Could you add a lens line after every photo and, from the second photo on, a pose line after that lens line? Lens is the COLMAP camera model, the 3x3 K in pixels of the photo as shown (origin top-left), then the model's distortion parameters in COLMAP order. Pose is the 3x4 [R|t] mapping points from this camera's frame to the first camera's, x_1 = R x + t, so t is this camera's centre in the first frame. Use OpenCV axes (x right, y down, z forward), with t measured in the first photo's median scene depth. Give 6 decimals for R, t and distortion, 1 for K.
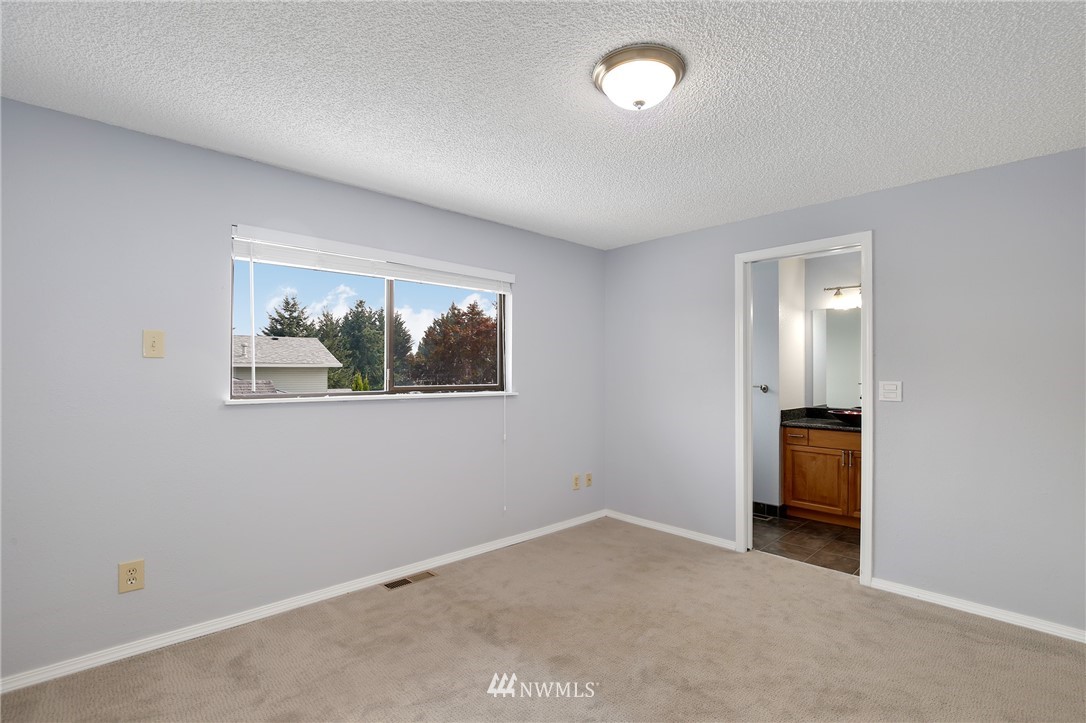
lens RADIAL K [[543.0, 0, 543.0], [0, 543.0, 361.5], [0, 0, 1]] dist [0.000102, -0.000041]
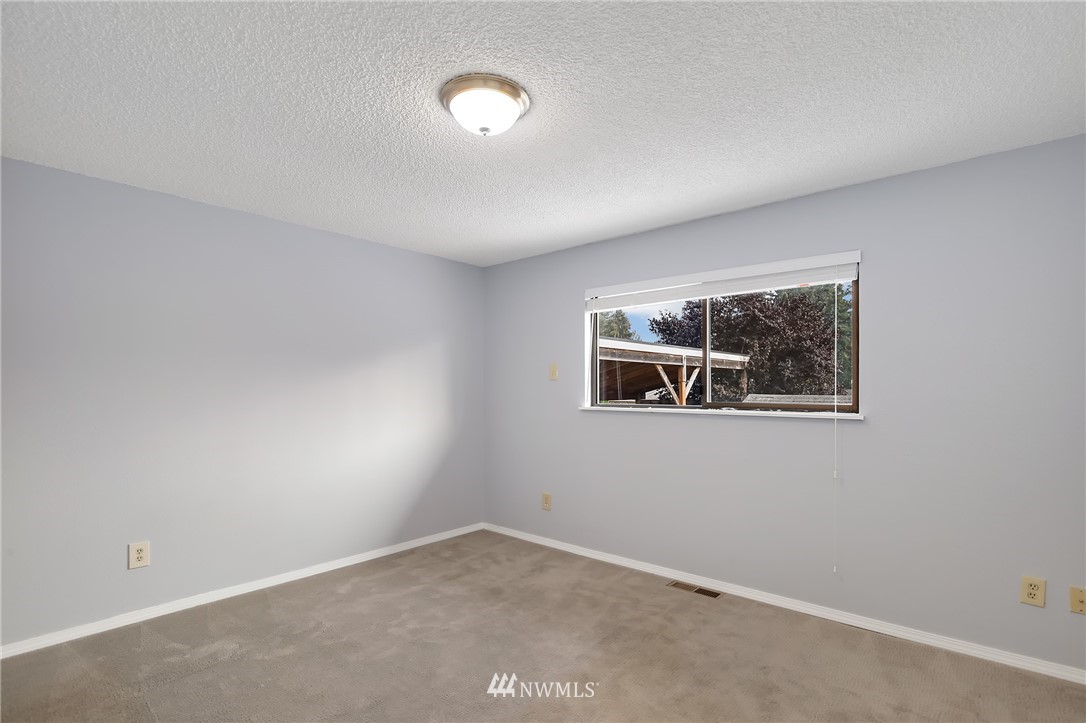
lens RADIAL K [[534.4, 0, 546.2], [0, 534.4, 384.9], [0, 0, 1]] dist [0.000584, 0.000030]
pose [[0.061020, -0.013229, -0.998049, 0.726851], [0.018192, 0.999761, -0.012140, 0.020459], [0.997971, -0.017416, 0.061246, 0.637380]]
